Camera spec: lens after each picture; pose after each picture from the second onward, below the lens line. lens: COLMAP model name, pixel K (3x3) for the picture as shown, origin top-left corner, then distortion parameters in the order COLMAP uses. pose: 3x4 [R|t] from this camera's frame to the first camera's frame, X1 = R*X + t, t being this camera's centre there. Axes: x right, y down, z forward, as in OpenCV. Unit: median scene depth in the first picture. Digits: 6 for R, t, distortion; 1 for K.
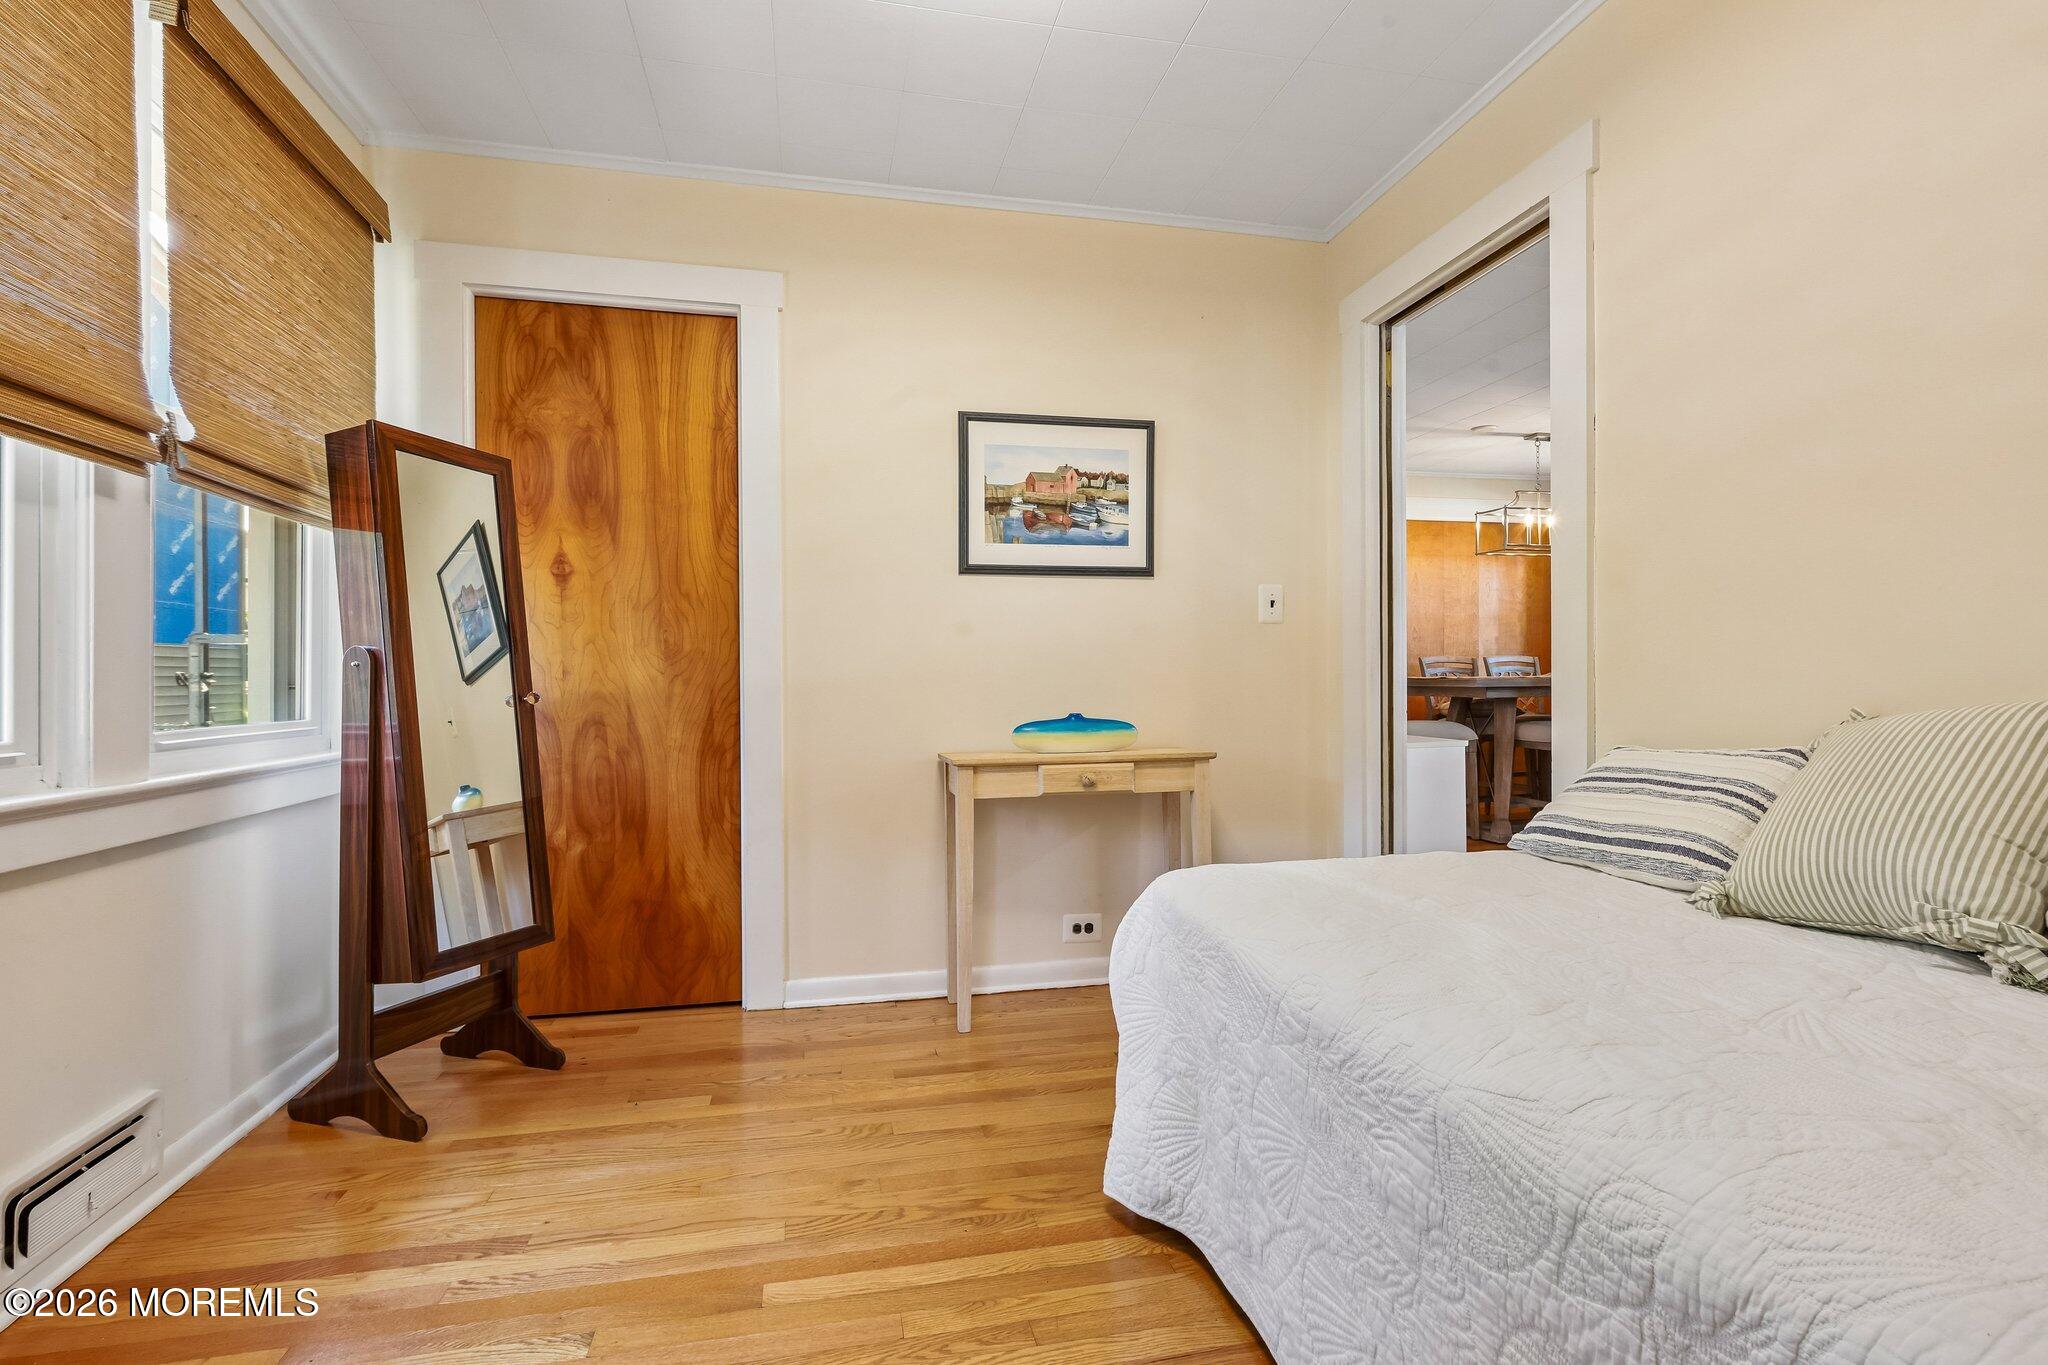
lens RADIAL K [[972.5, 0, 1017.1], [0, 972.5, 657.8], [0, 0, 1]] dist [0.000049, 0.000615]
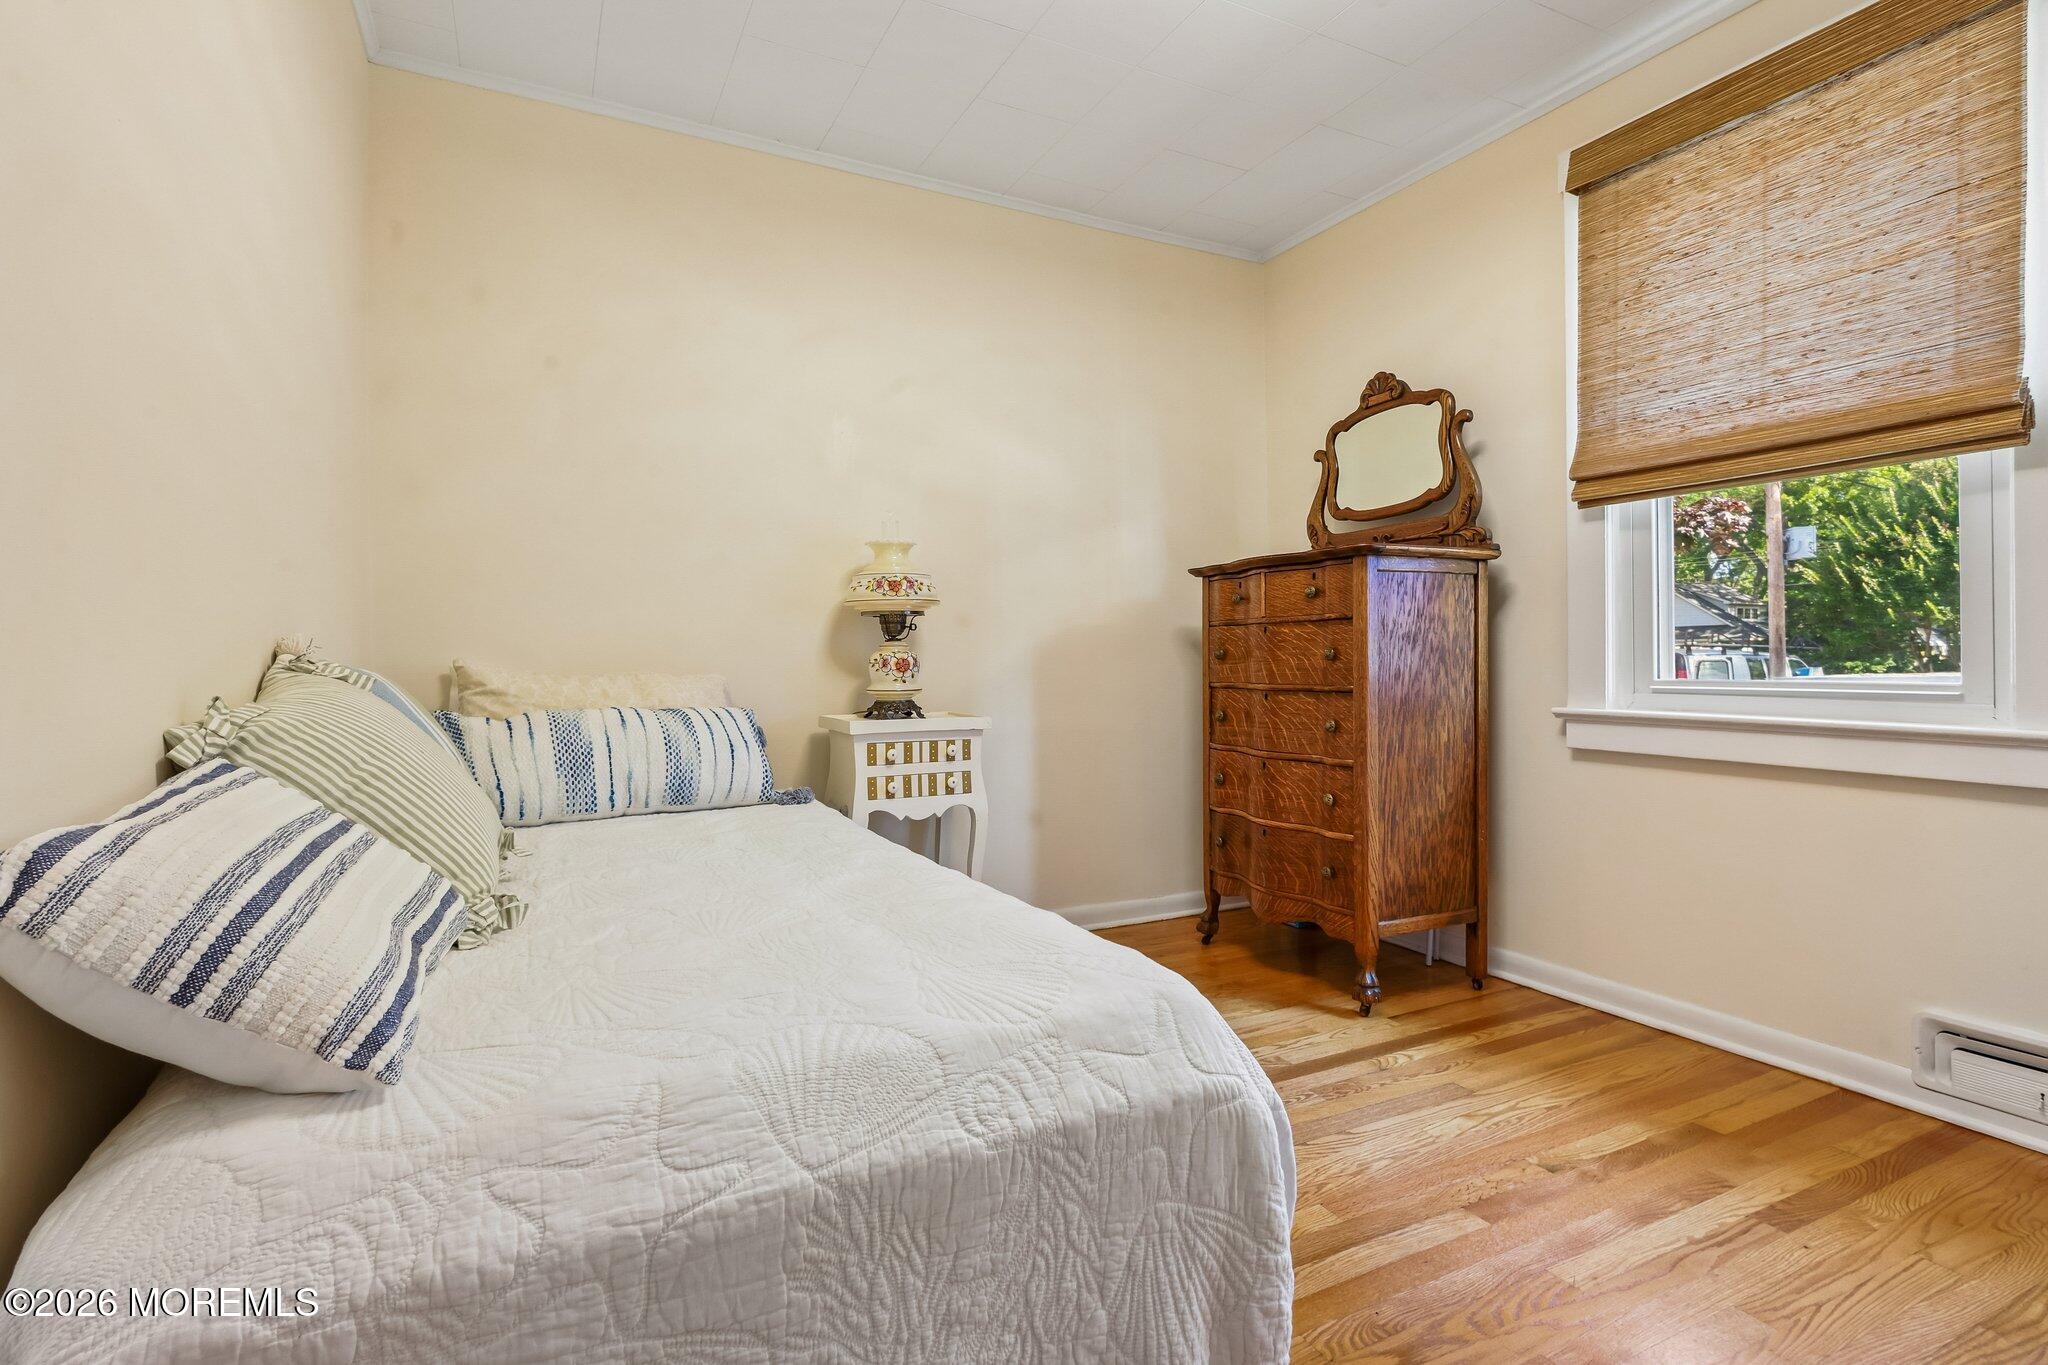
lens RADIAL K [[972.5, 0, 1017.1], [0, 972.5, 657.8], [0, 0, 1]] dist [0.000049, 0.000615]
pose [[-0.968367, 0.006165, -0.249453, 0.445299], [0.009056, 0.999904, -0.010442, 0.051673], [0.249365, -0.012371, -0.968331, 1.758848]]
